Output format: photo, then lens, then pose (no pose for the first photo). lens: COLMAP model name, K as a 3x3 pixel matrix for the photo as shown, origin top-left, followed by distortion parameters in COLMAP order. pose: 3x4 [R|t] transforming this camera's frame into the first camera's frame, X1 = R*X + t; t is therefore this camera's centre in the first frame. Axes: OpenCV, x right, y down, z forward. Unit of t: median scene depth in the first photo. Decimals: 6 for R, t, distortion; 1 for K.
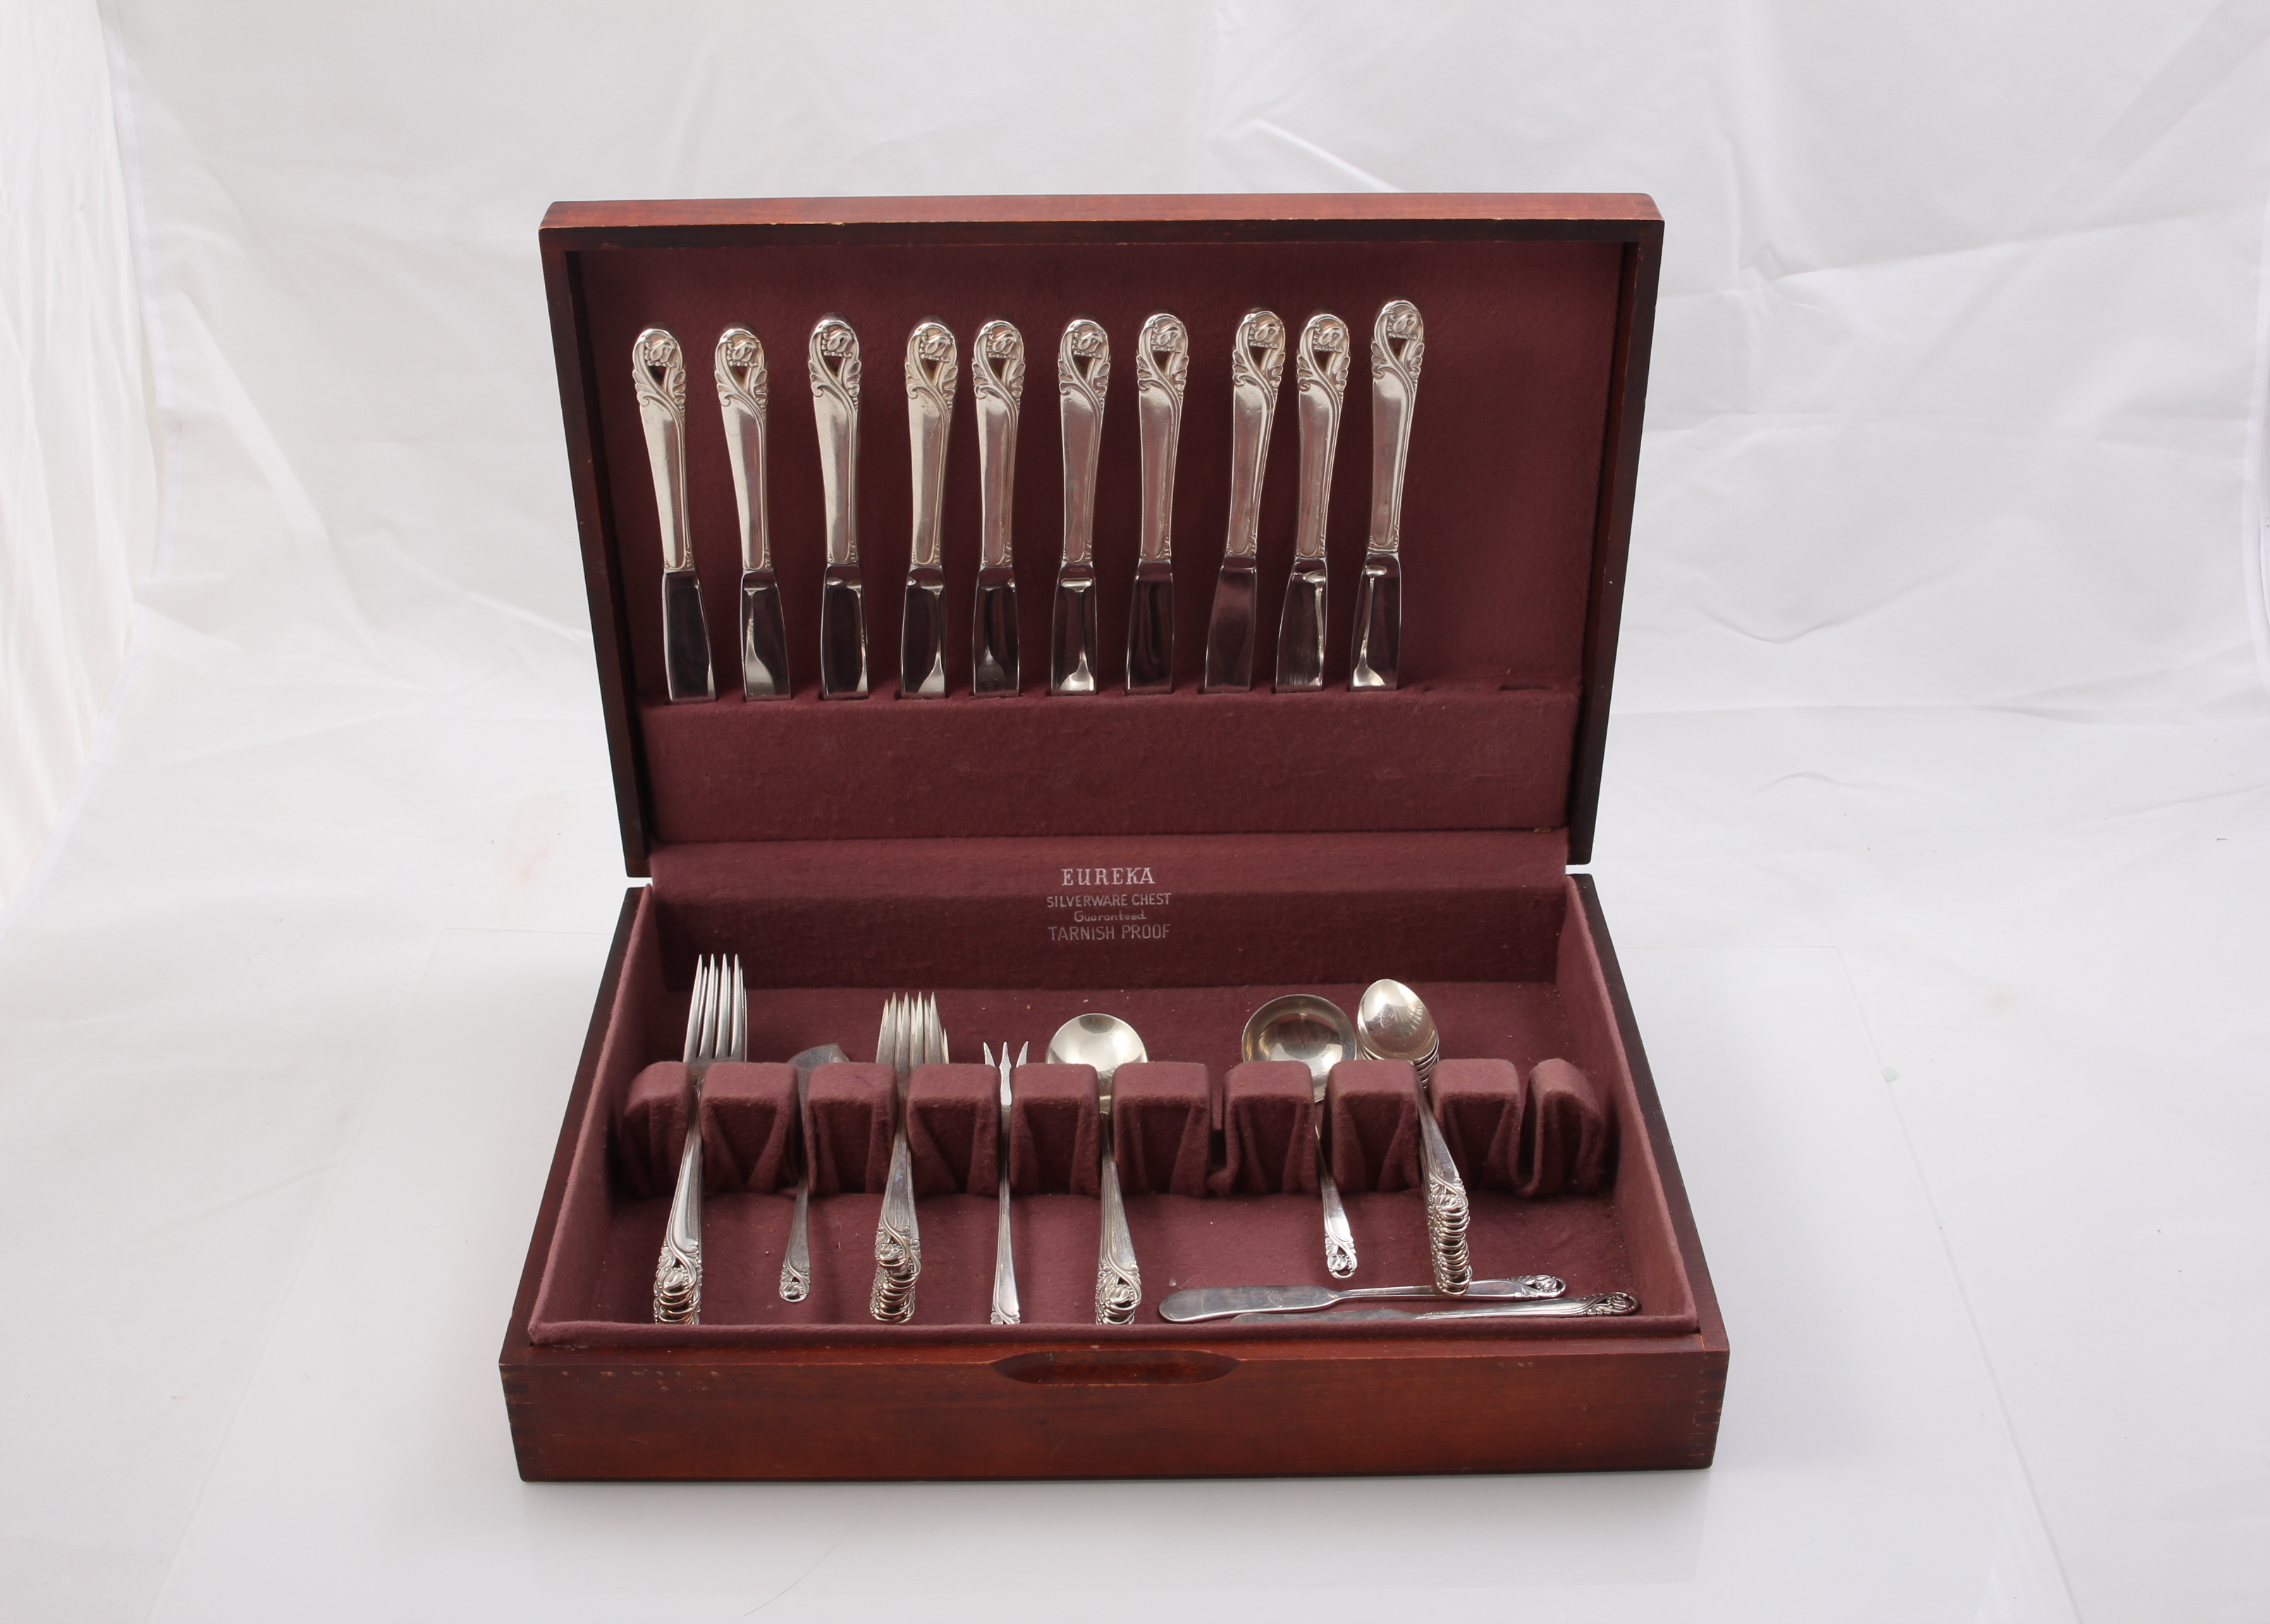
lens RADIAL K [[2720.3, 0, 1135.0], [0, 2720.3, 812.0], [0, 0, 1]] dist [-0.141196, -0.000684]
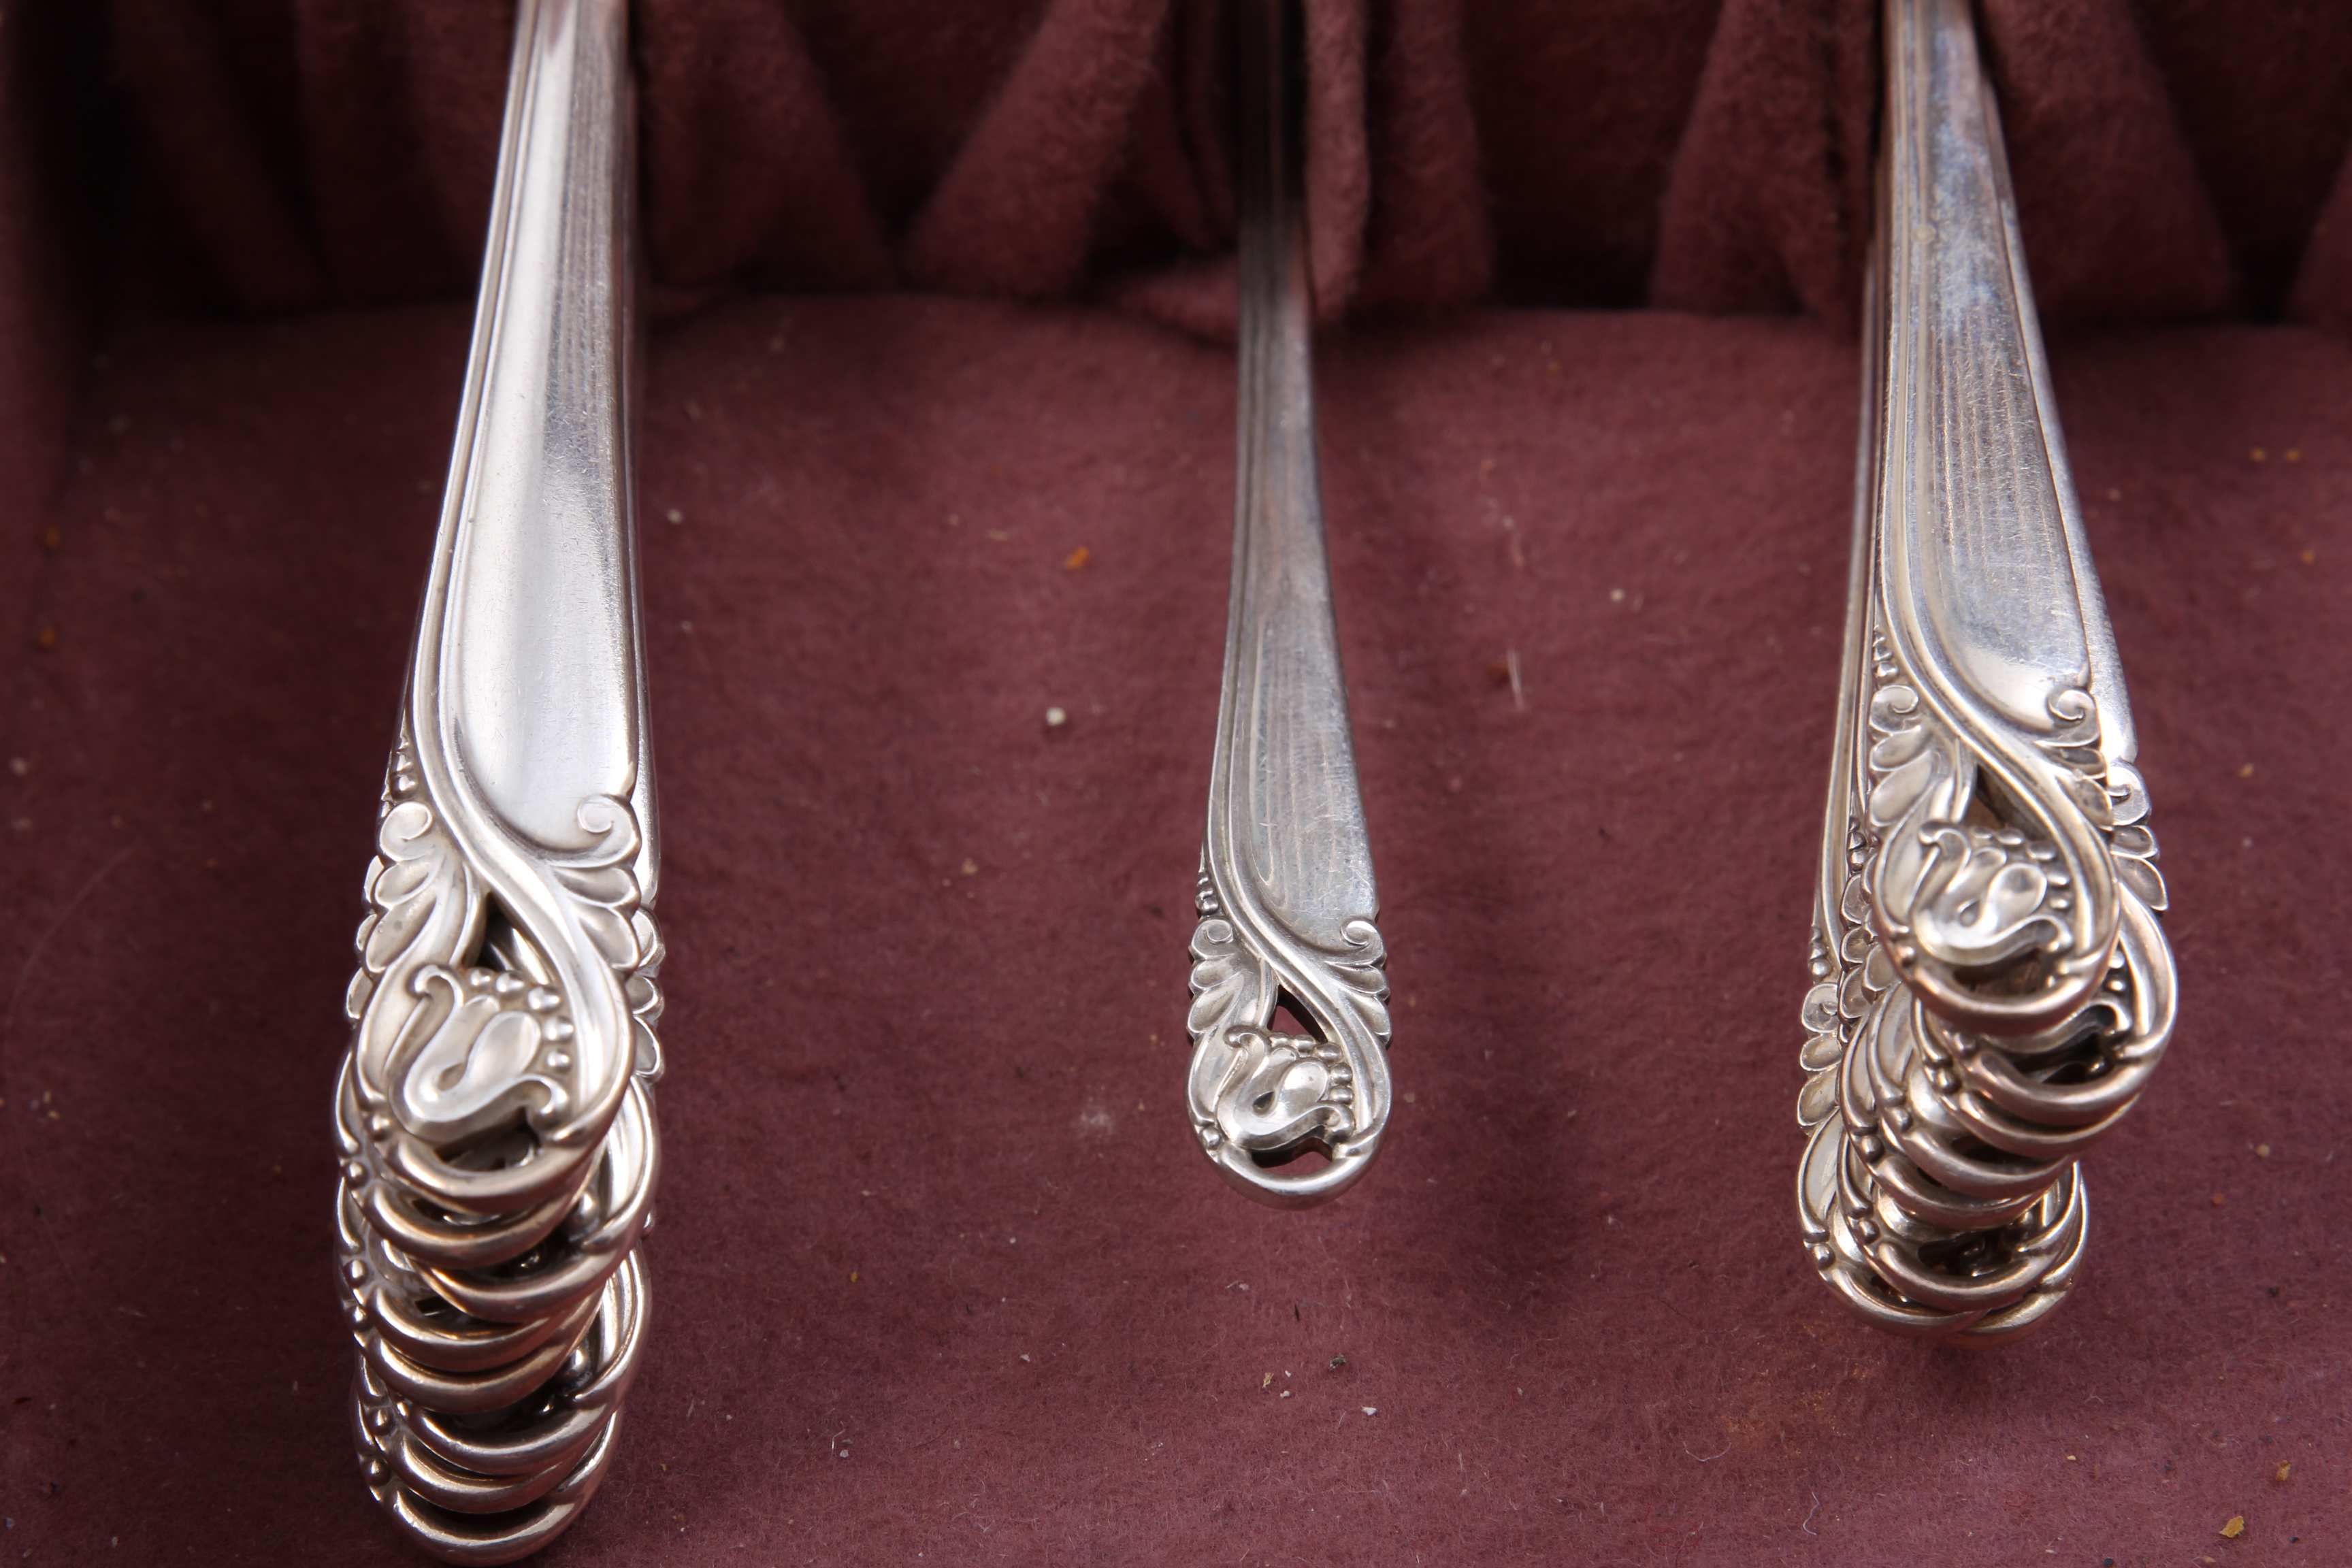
lens RADIAL K [[6299.5, 0, 1176.0], [0, 6299.5, 784.0], [0, 0, 1]] dist [-0.021457, -0.249681]
pose [[0.998718, 0.026134, -0.043343, -0.110833], [-0.010007, 0.941425, 0.337075, 0.042625], [0.049613, -0.336210, 0.940479, 0.641759]]
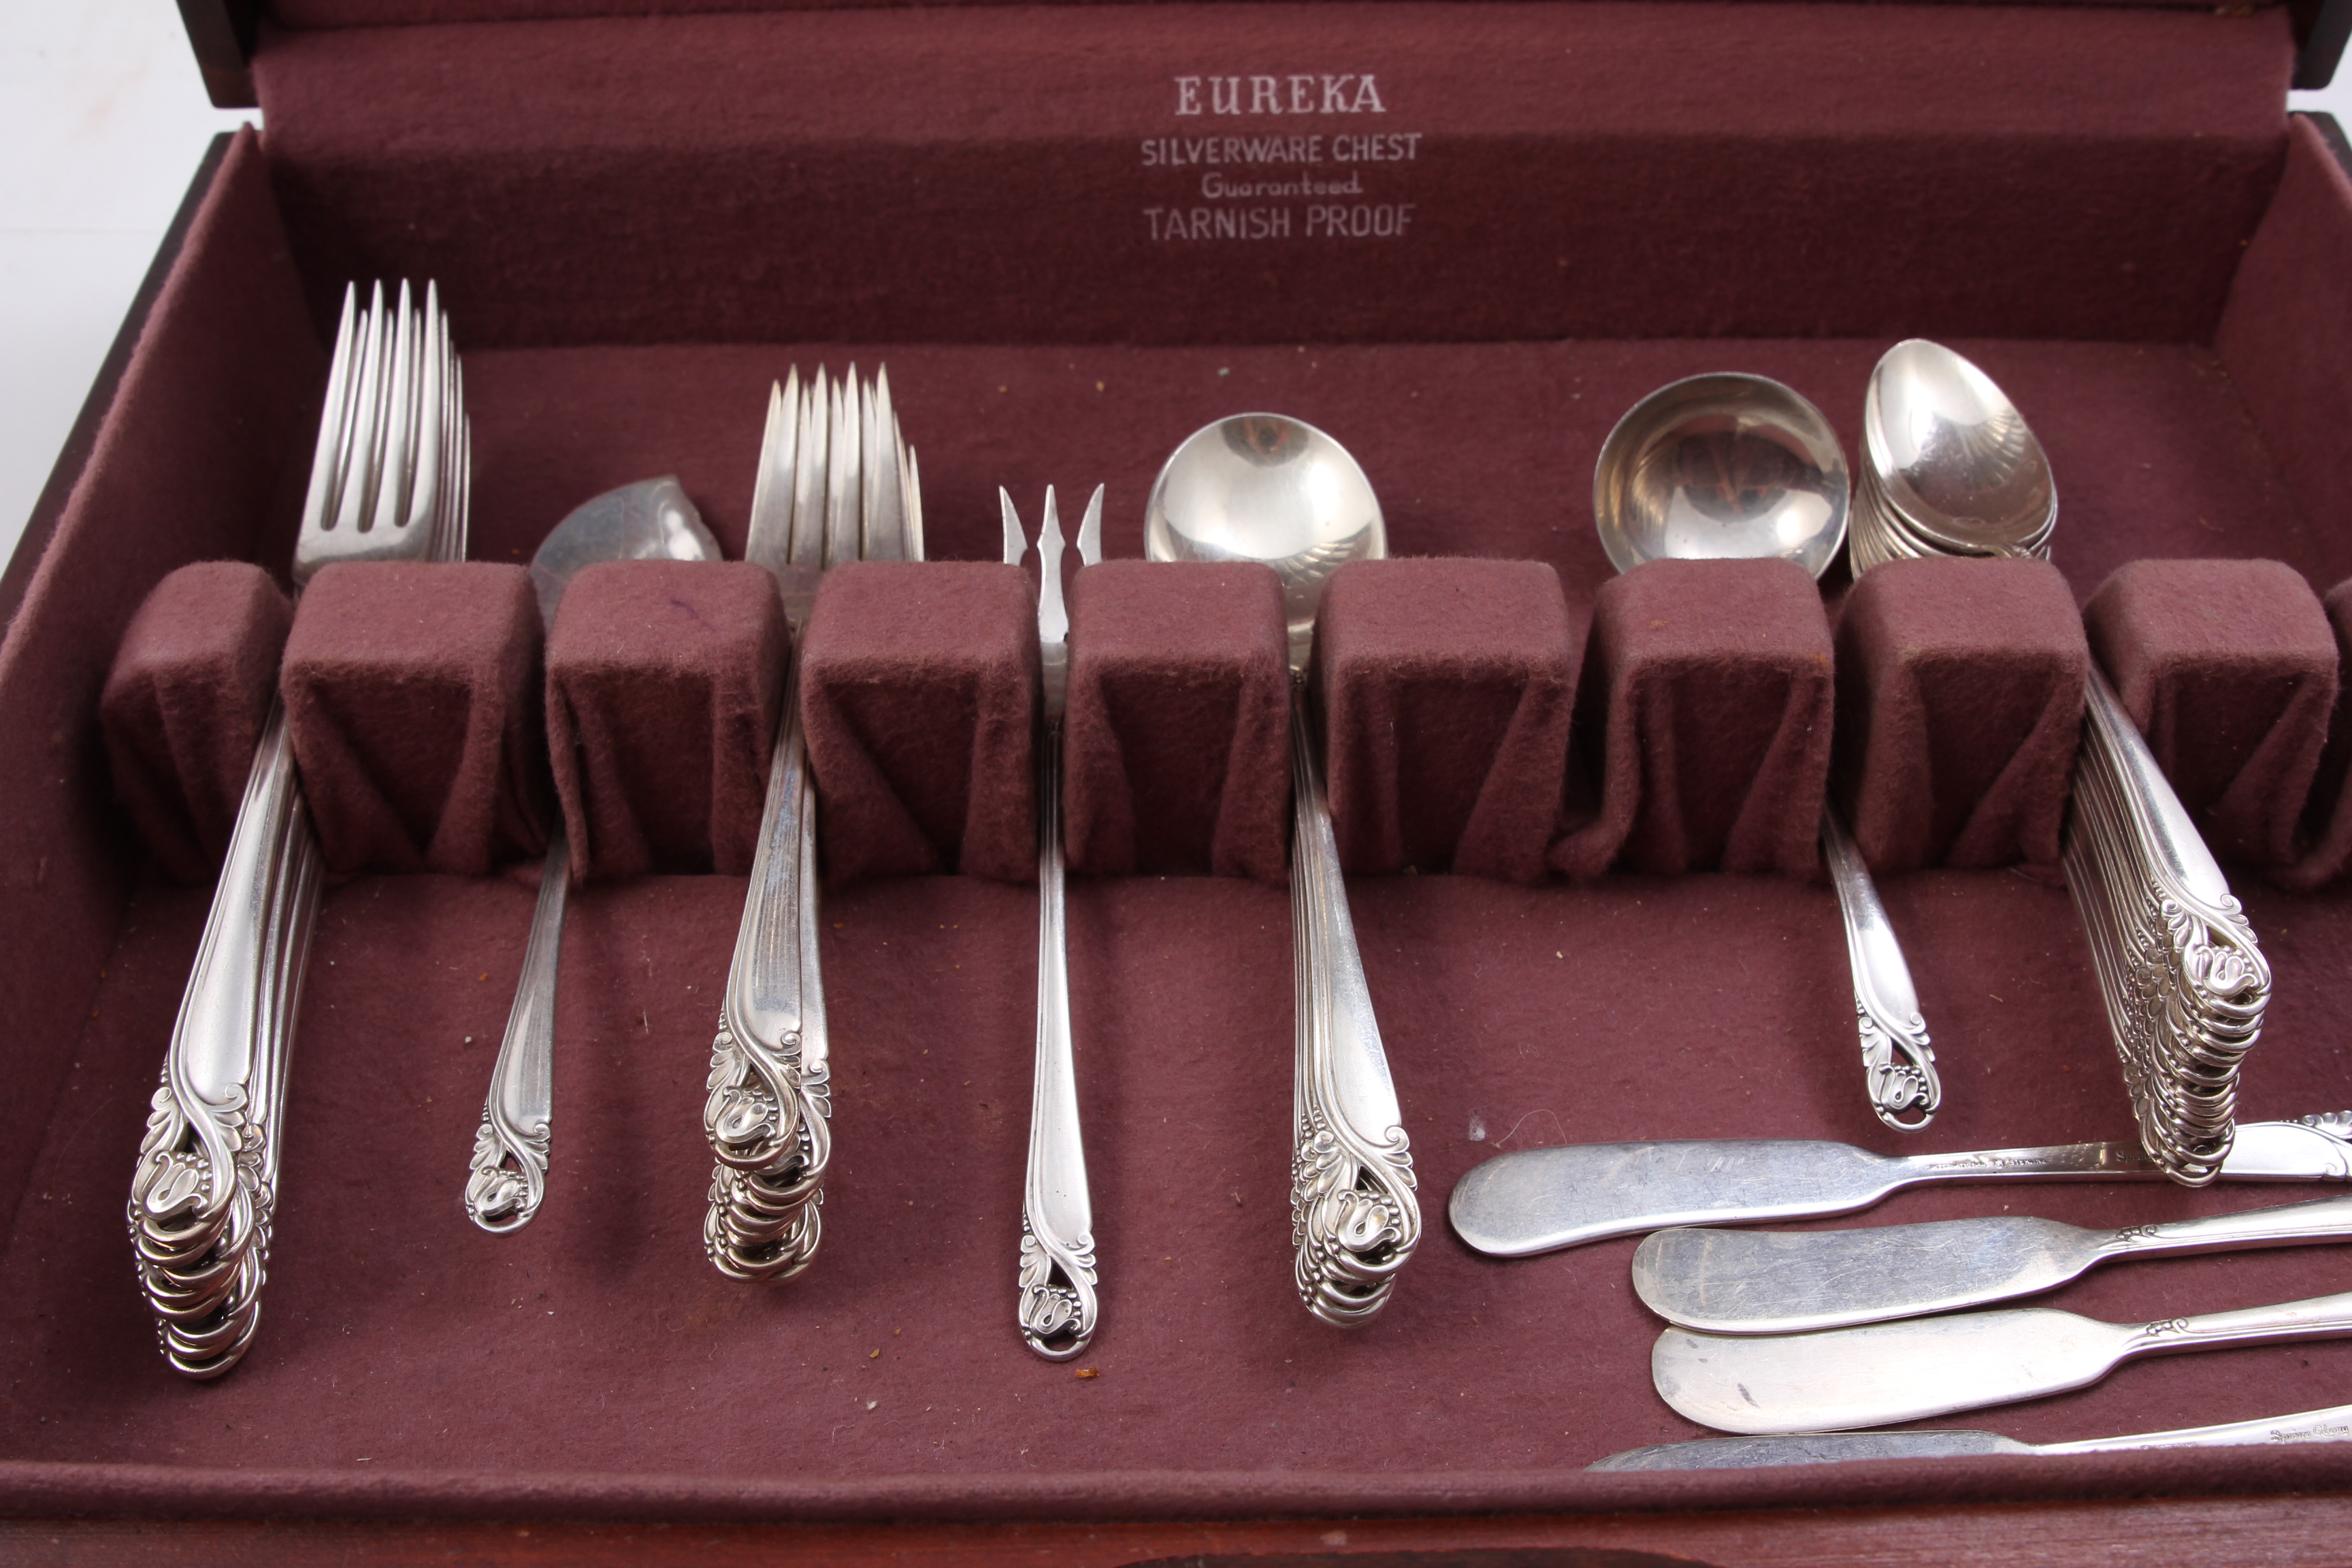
lens RADIAL K [[2542.2, 0, 1176.0], [0, 2542.2, 784.0], [0, 0, 1]] dist [-0.141248, 0.025025]
pose [[0.999996, 0.001847, 0.001955, -0.030157], [-0.002302, 0.963717, 0.266918, 0.024875], [-0.001391, -0.266921, 0.963717, 0.633752]]
